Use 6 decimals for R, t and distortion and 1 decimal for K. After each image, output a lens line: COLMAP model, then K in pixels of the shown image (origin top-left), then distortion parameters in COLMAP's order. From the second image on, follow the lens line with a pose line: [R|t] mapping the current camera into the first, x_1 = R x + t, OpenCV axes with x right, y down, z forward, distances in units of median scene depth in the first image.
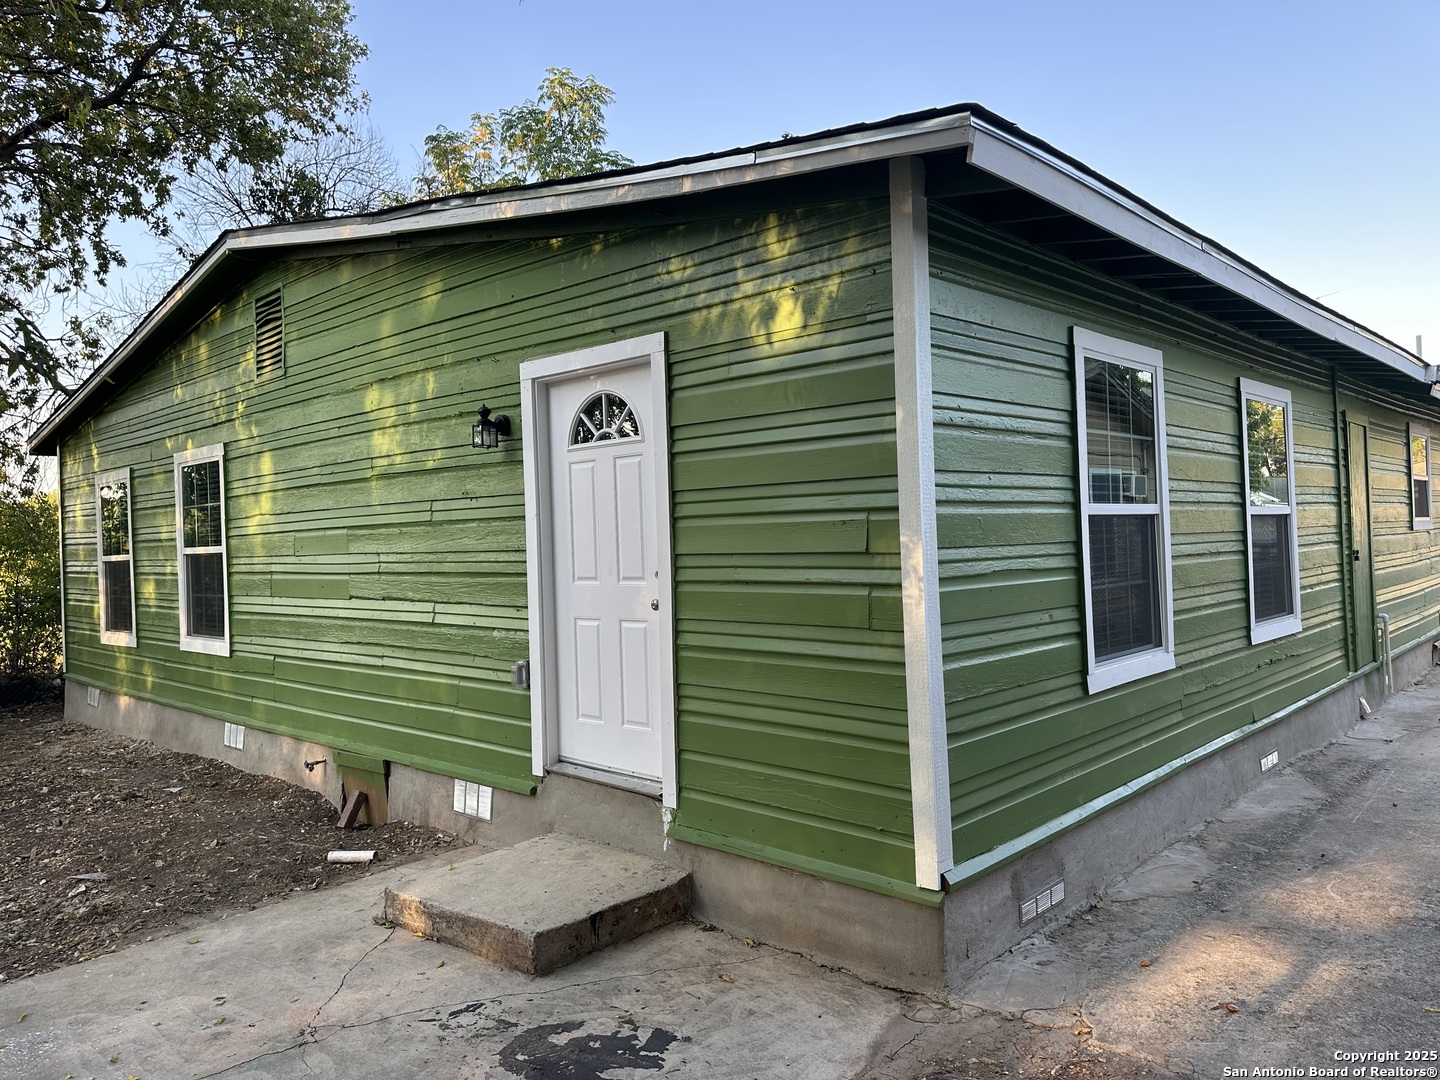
lens RADIAL K [[1005.8, 0, 724.8], [0, 1005.8, 545.3], [0, 0, 1]] dist [0.099855, -0.125790]
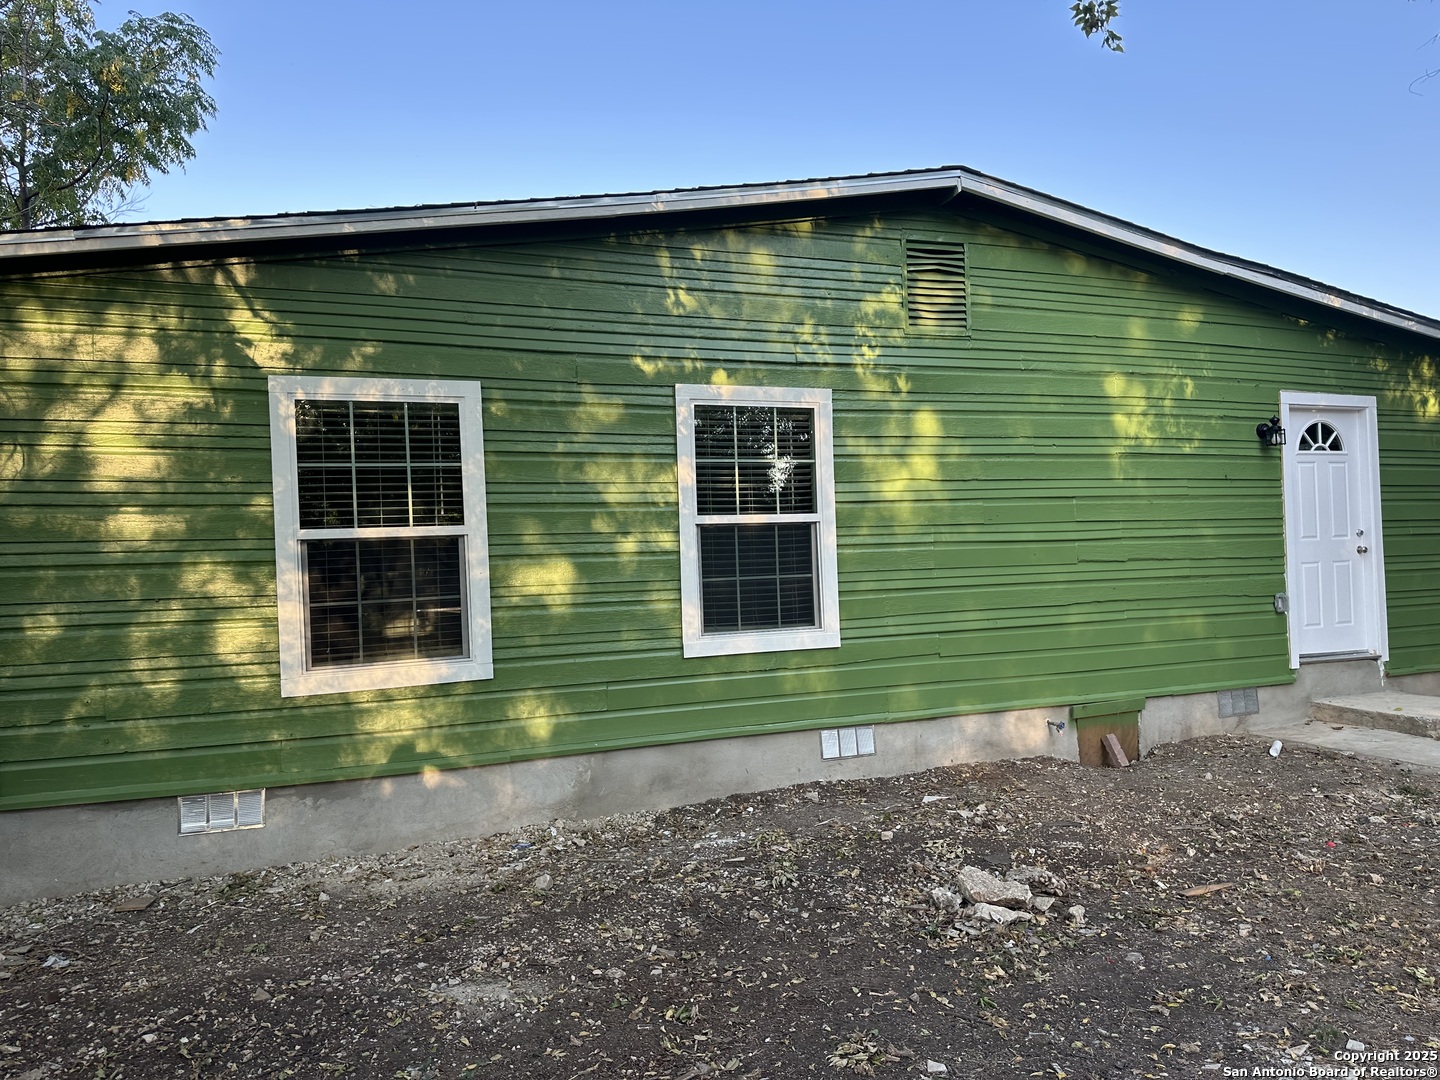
lens RADIAL K [[1005.8, 0, 724.8], [0, 1005.8, 545.3], [0, 0, 1]] dist [0.099855, -0.125790]
pose [[0.425741, 0.023740, 0.904534, -1.940427], [0.022162, 0.999082, -0.036653, 0.083696], [-0.904574, 0.035651, 0.424824, 1.128201]]
